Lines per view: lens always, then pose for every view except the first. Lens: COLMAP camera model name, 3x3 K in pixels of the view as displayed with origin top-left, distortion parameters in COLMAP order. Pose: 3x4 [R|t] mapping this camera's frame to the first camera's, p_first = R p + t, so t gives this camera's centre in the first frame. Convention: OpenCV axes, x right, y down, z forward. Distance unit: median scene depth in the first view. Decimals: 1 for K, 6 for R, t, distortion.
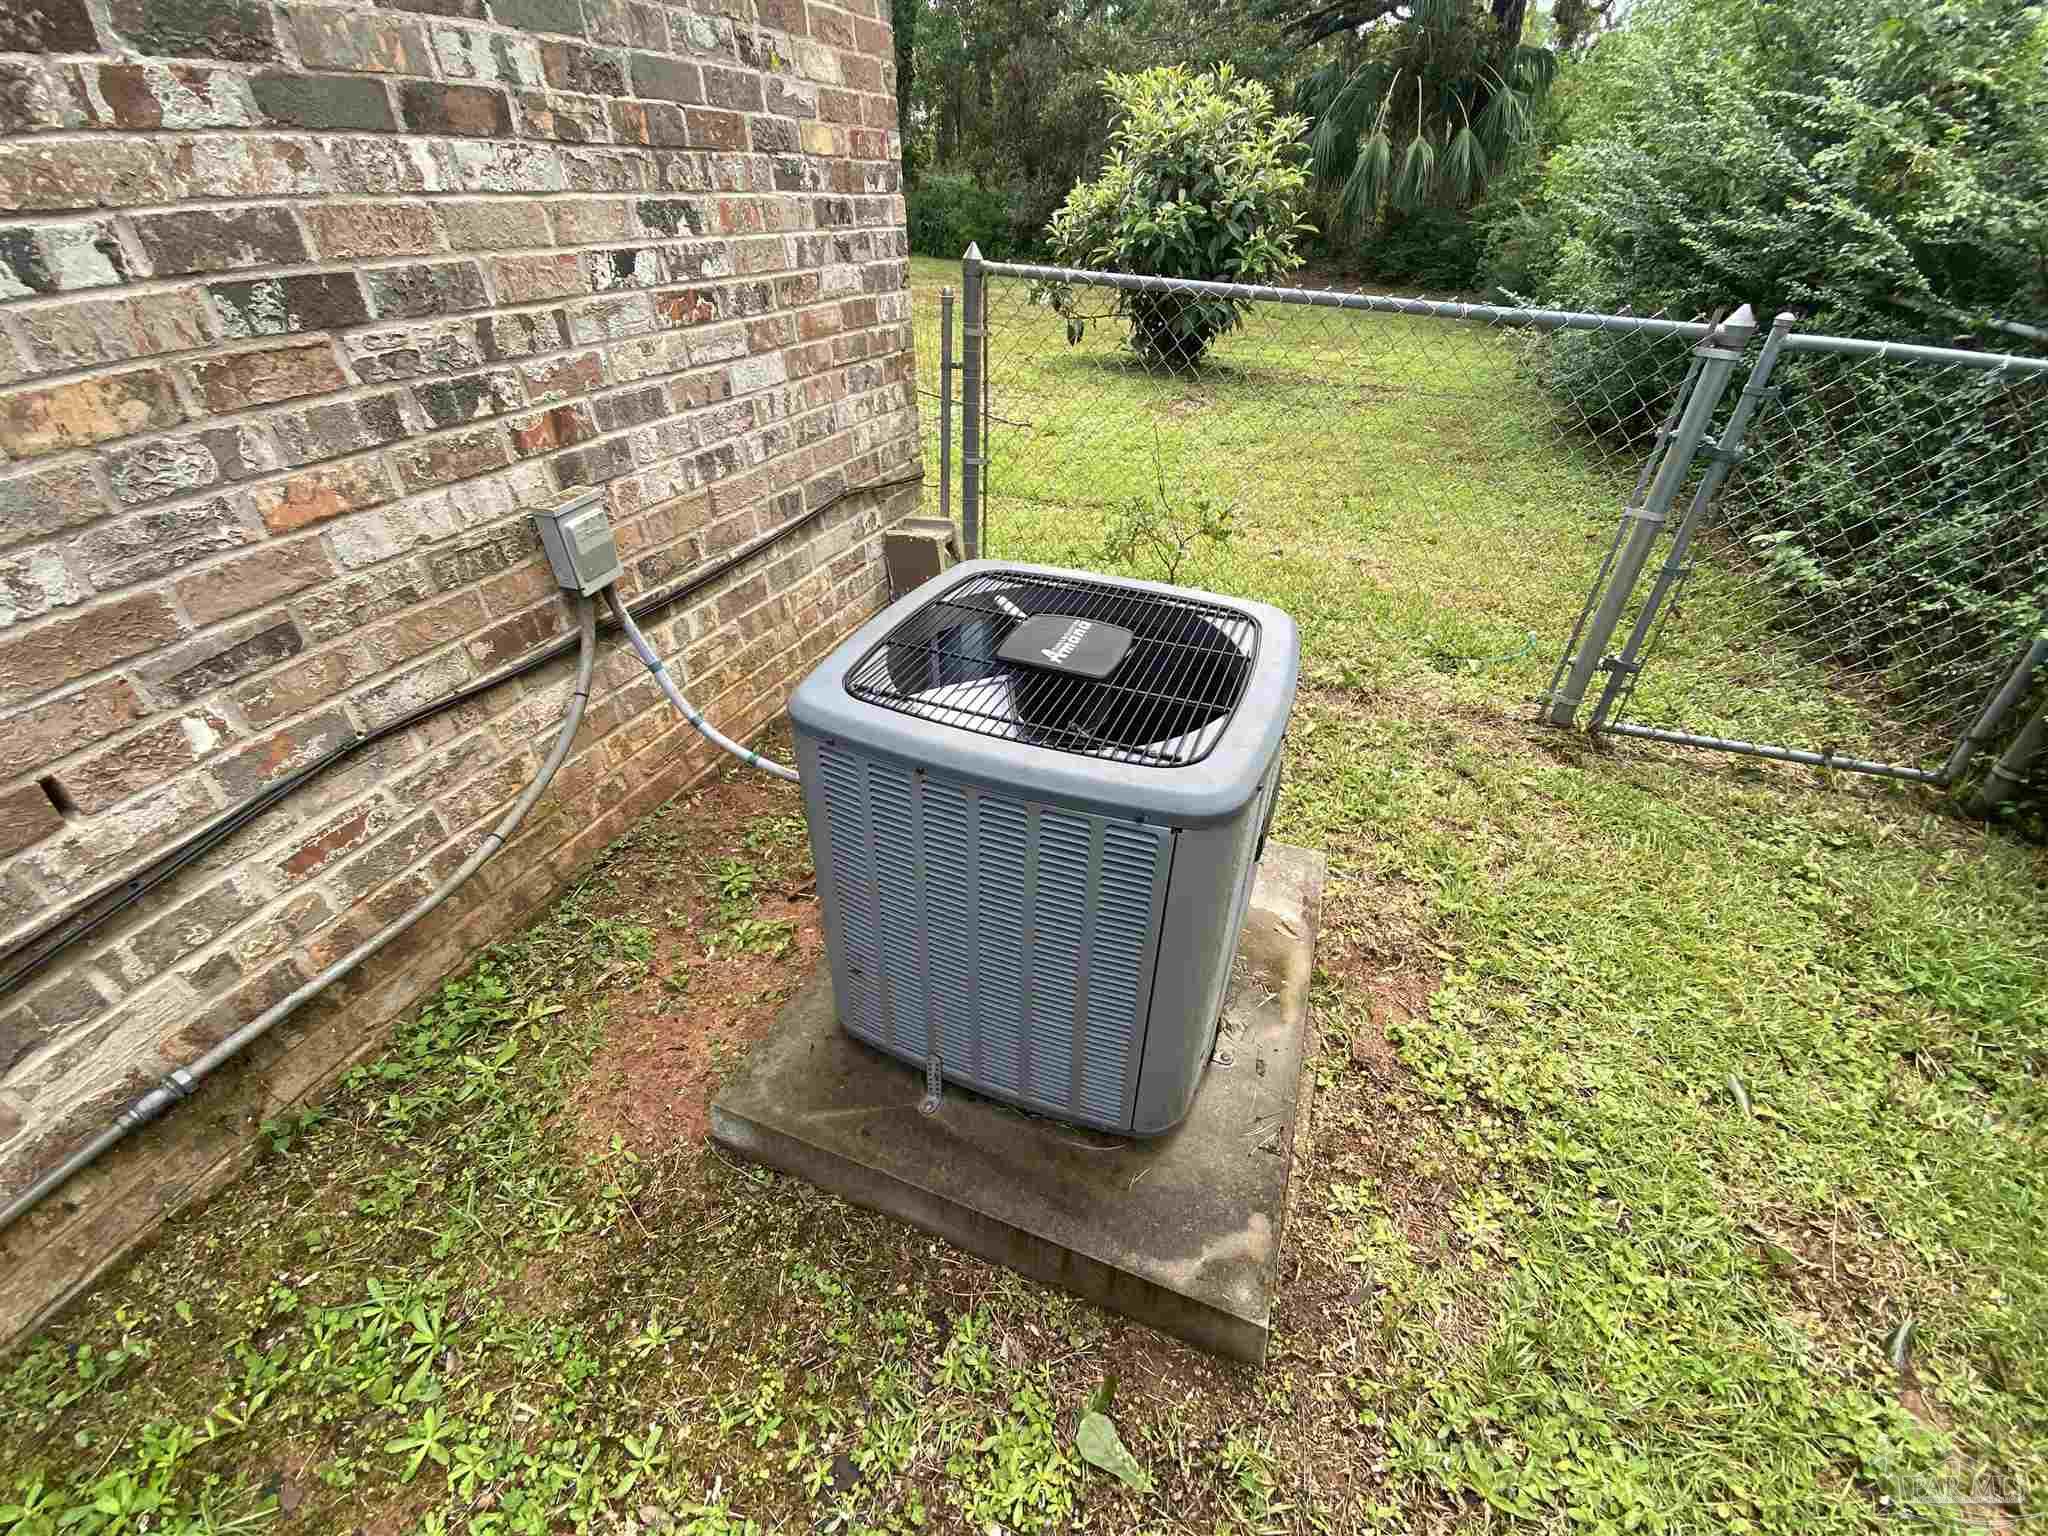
lens RADIAL K [[824.8, 0, 1029.1], [0, 824.8, 756.2], [0, 0, 1]] dist [0.001434, -0.012866]
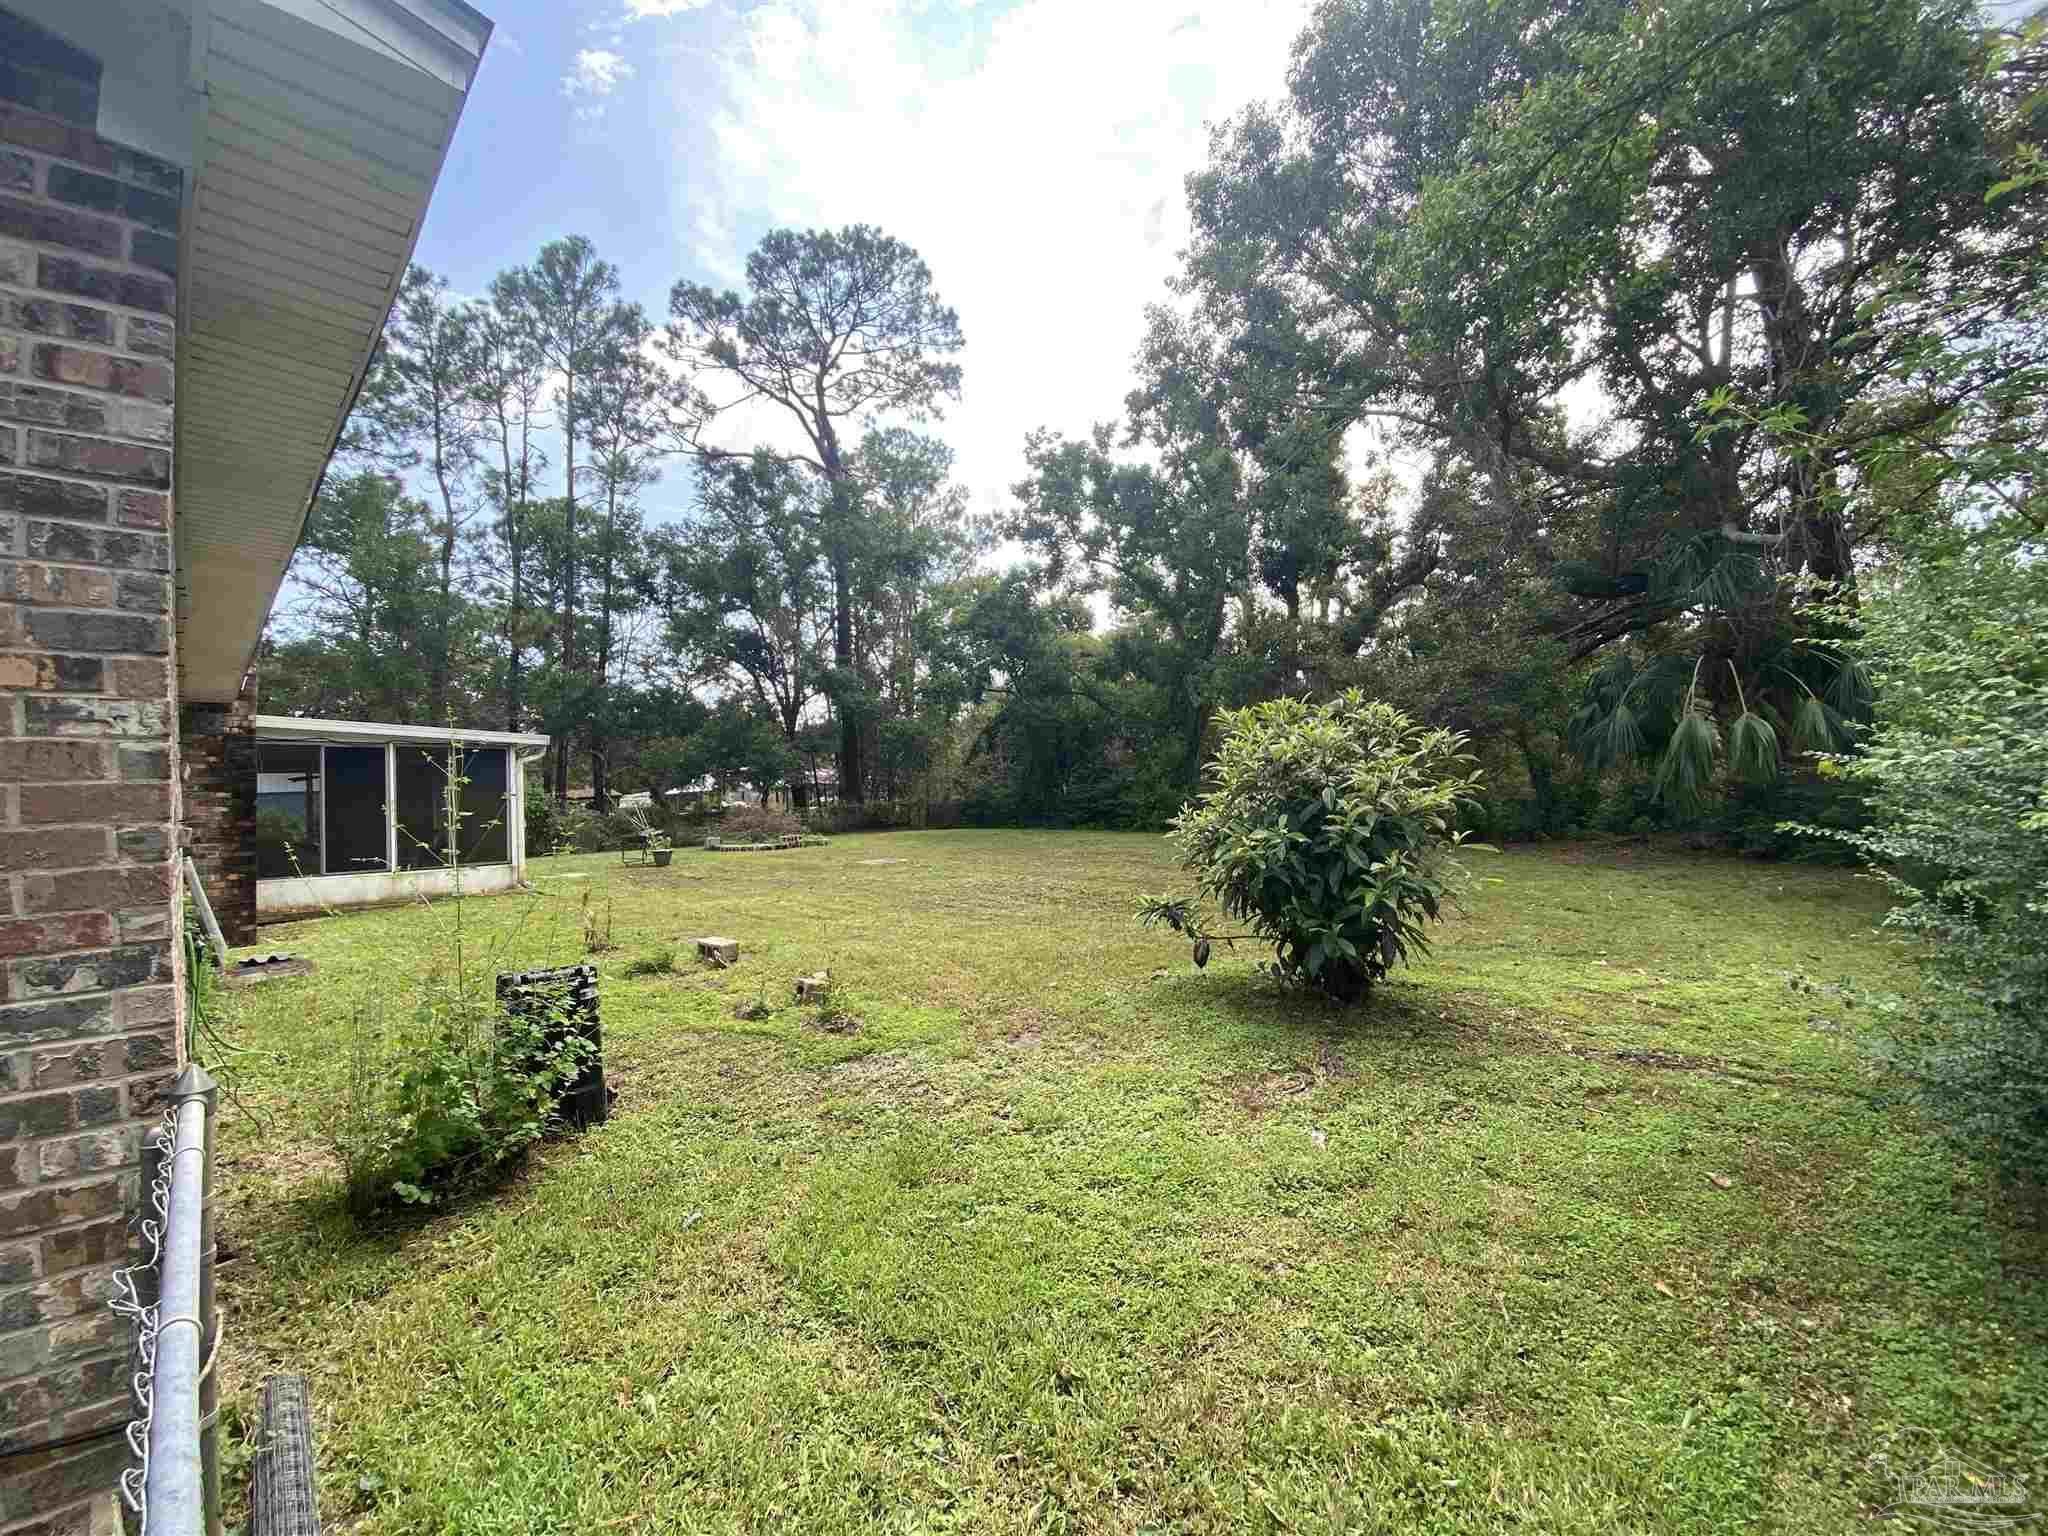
lens RADIAL K [[824.8, 0, 1029.1], [0, 824.8, 756.2], [0, 0, 1]] dist [0.001434, -0.012866]
pose [[0.919955, -0.036028, -0.390366, 0.276959], [-0.194874, 0.821997, -0.535112, -0.241484], [0.340158, 0.568351, 0.749179, 0.254927]]
